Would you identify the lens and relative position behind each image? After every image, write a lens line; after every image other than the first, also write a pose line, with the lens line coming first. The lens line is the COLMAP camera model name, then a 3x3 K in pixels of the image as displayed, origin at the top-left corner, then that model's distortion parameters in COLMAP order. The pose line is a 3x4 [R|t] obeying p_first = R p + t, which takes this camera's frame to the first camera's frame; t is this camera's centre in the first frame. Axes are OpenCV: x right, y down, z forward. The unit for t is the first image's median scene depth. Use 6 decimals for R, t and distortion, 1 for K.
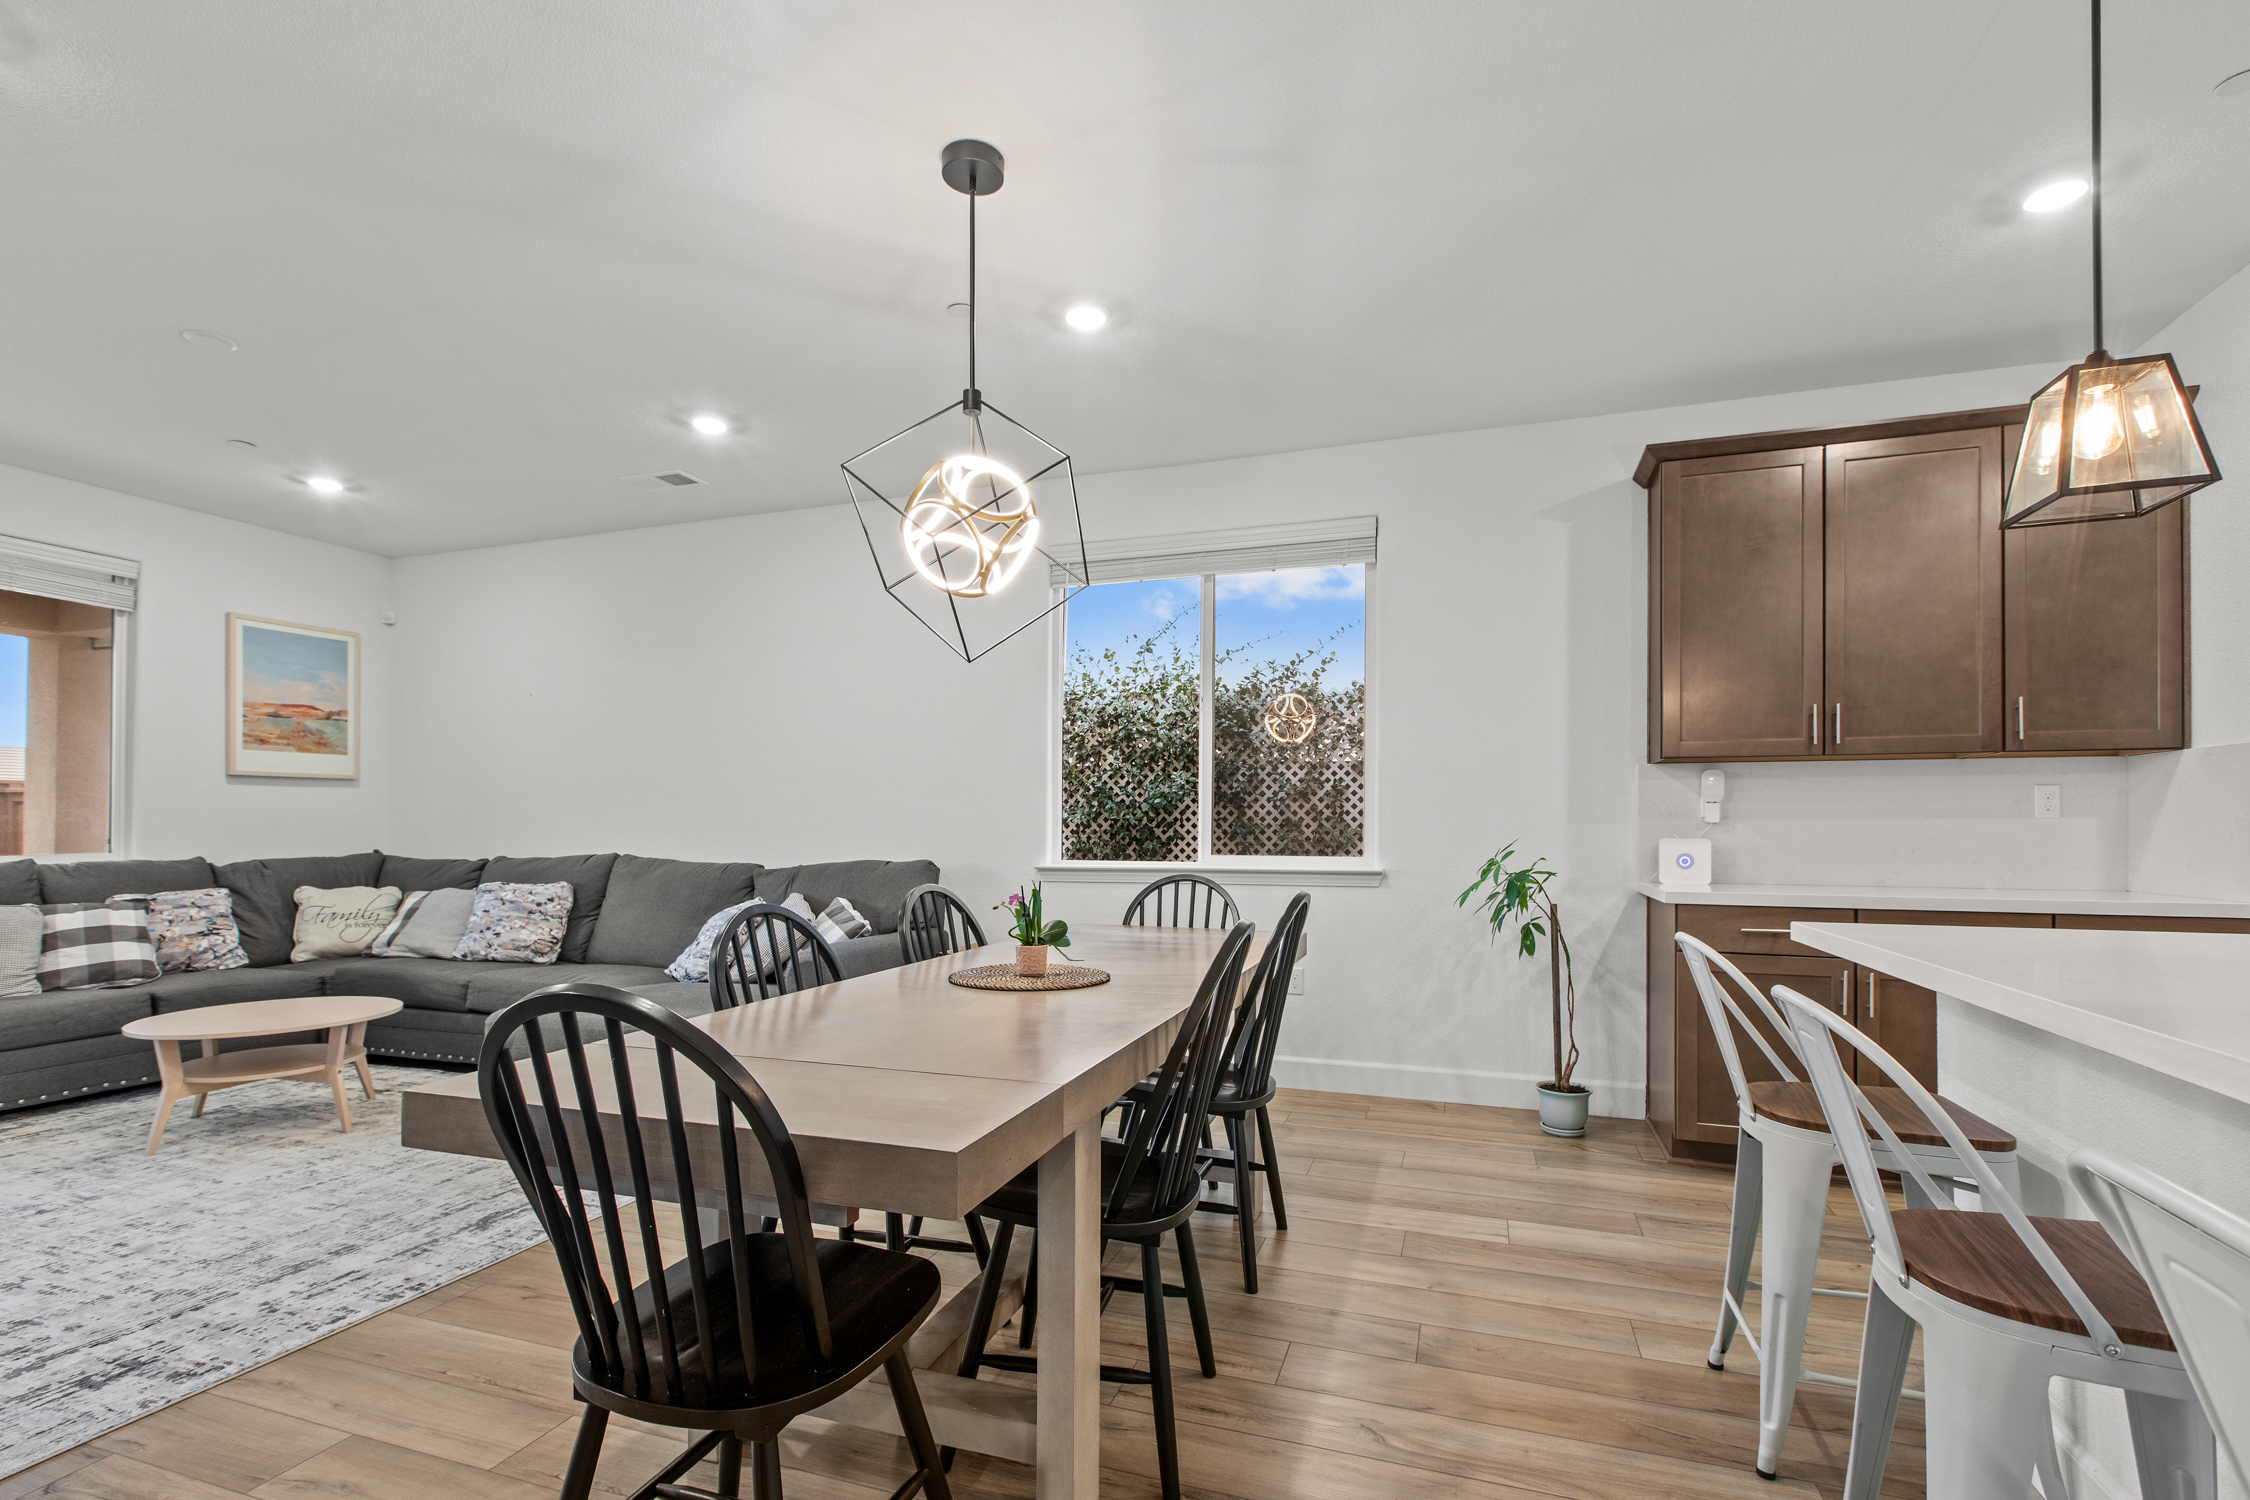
lens RADIAL K [[1023.3, 0, 1126.6], [0, 1023.3, 815.0], [0, 0, 1]] dist [0.002840, -0.001351]
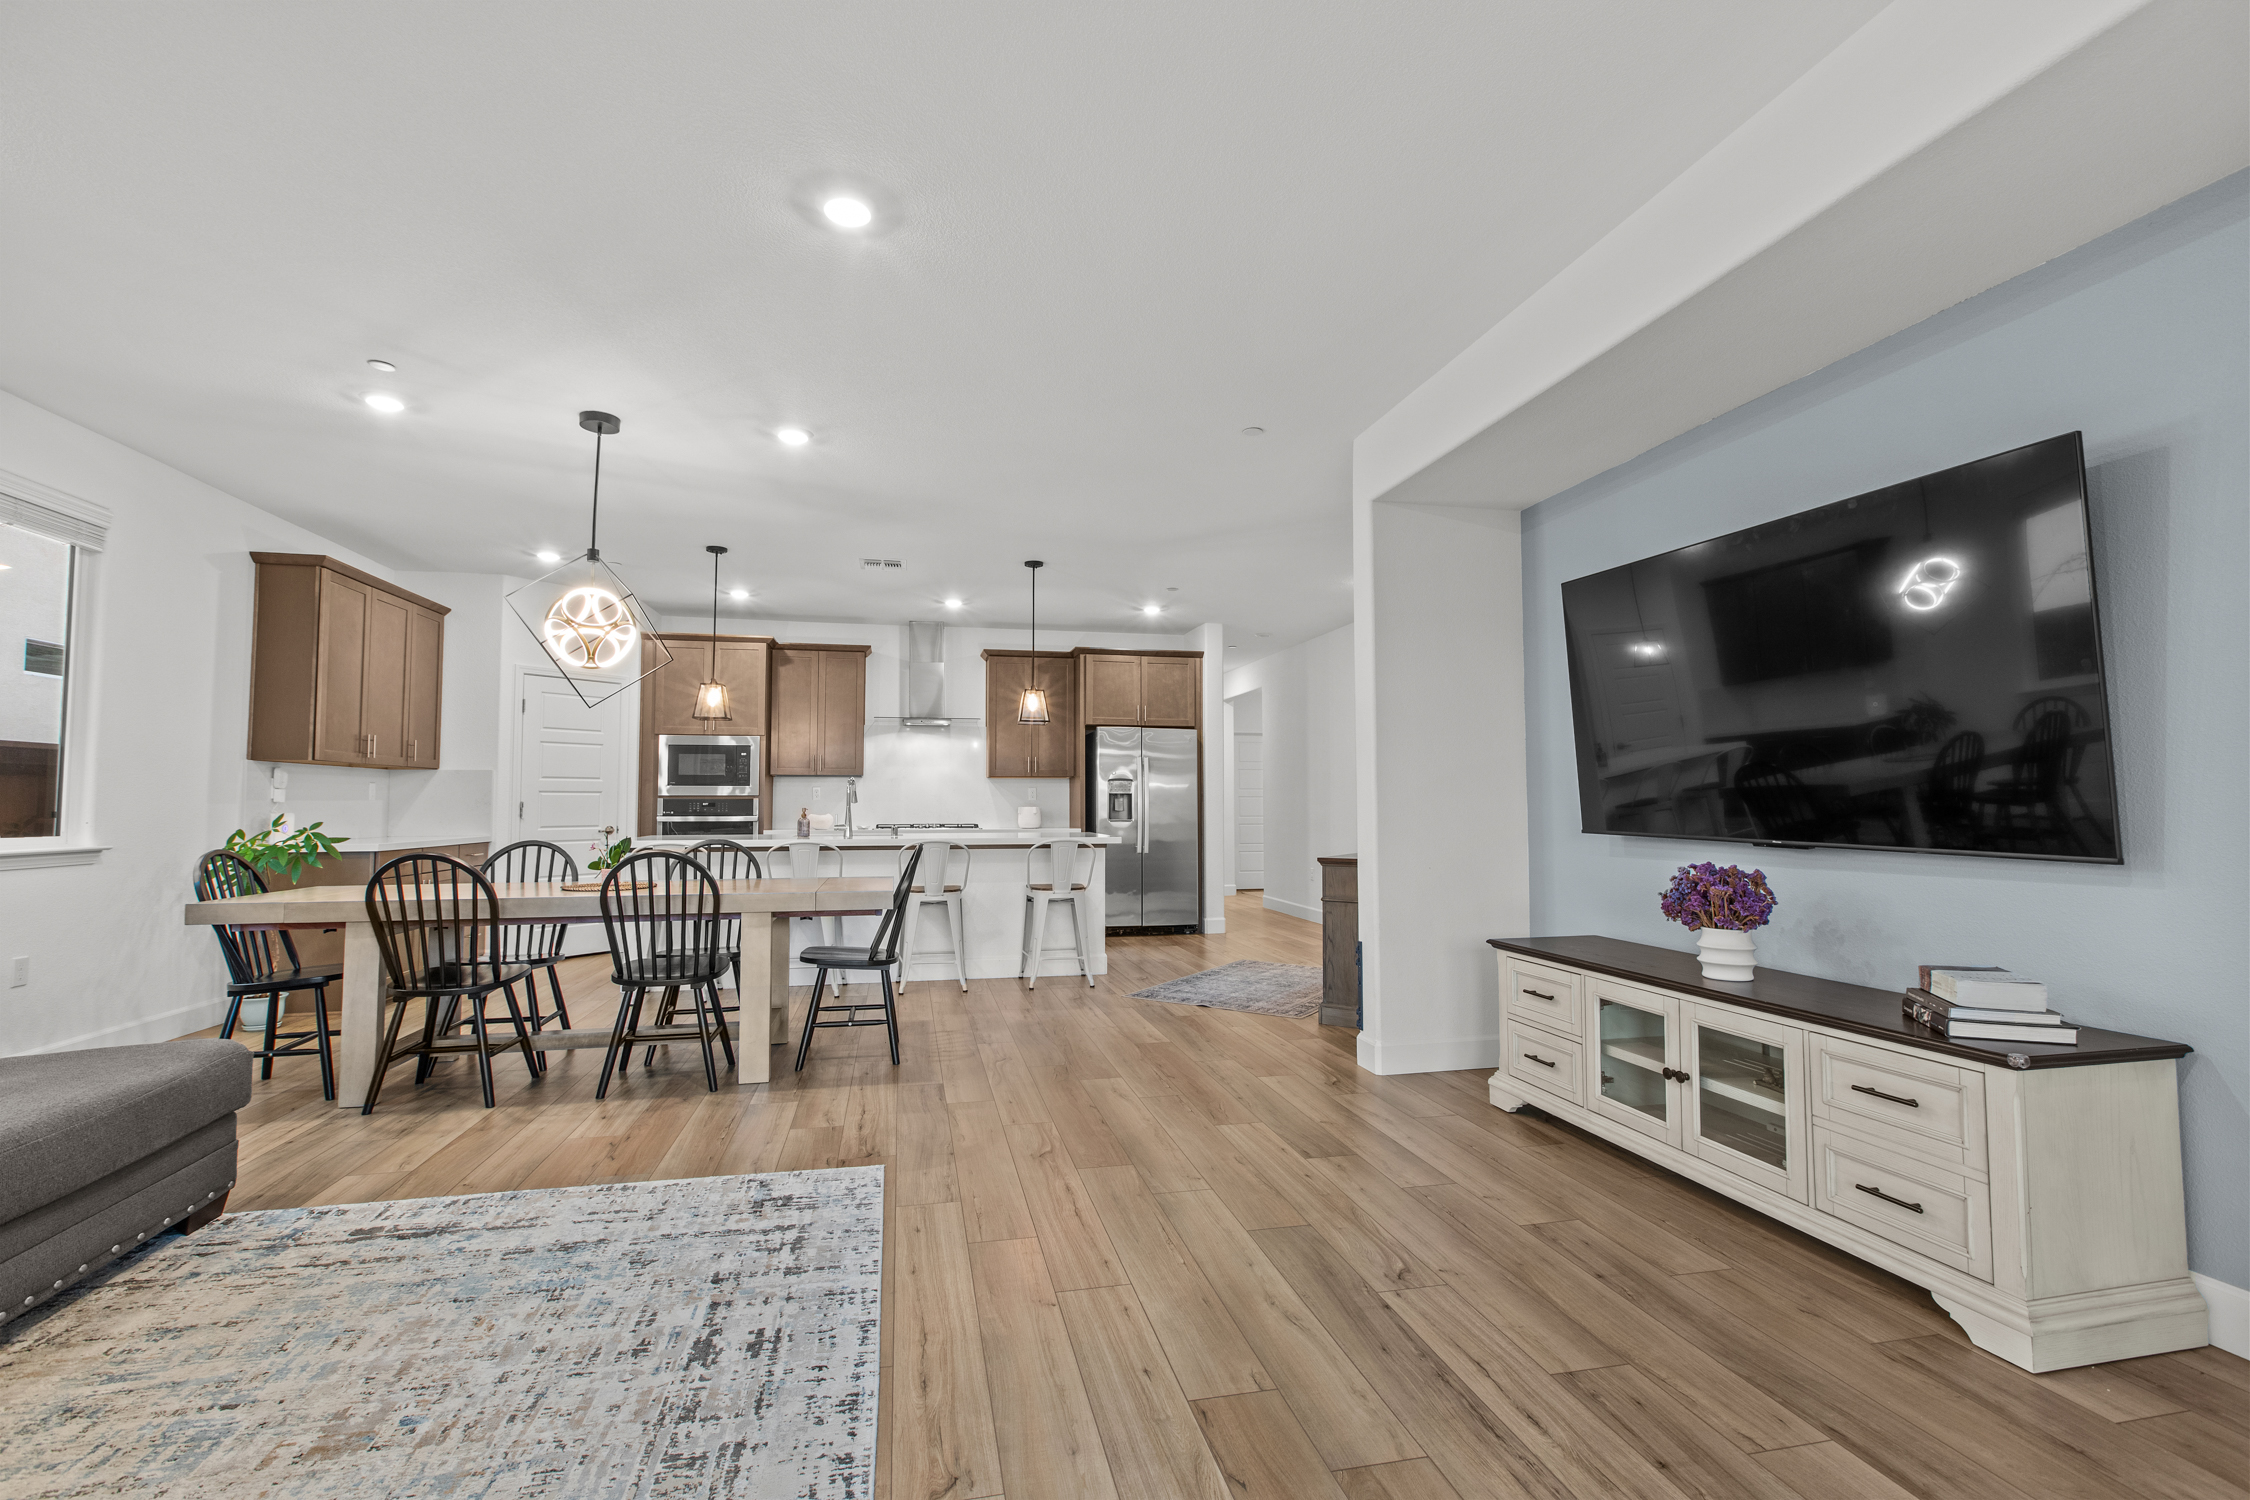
lens RADIAL K [[997.8, 0, 1123.1], [0, 997.8, 752.5], [0, 0, 1]] dist [0.002983, -0.000889]
pose [[-0.522287, 0.044121, 0.851627, -1.007187], [-0.008181, 0.998355, -0.056740, 0.005831], [-0.852730, -0.036602, -0.521068, 0.552409]]
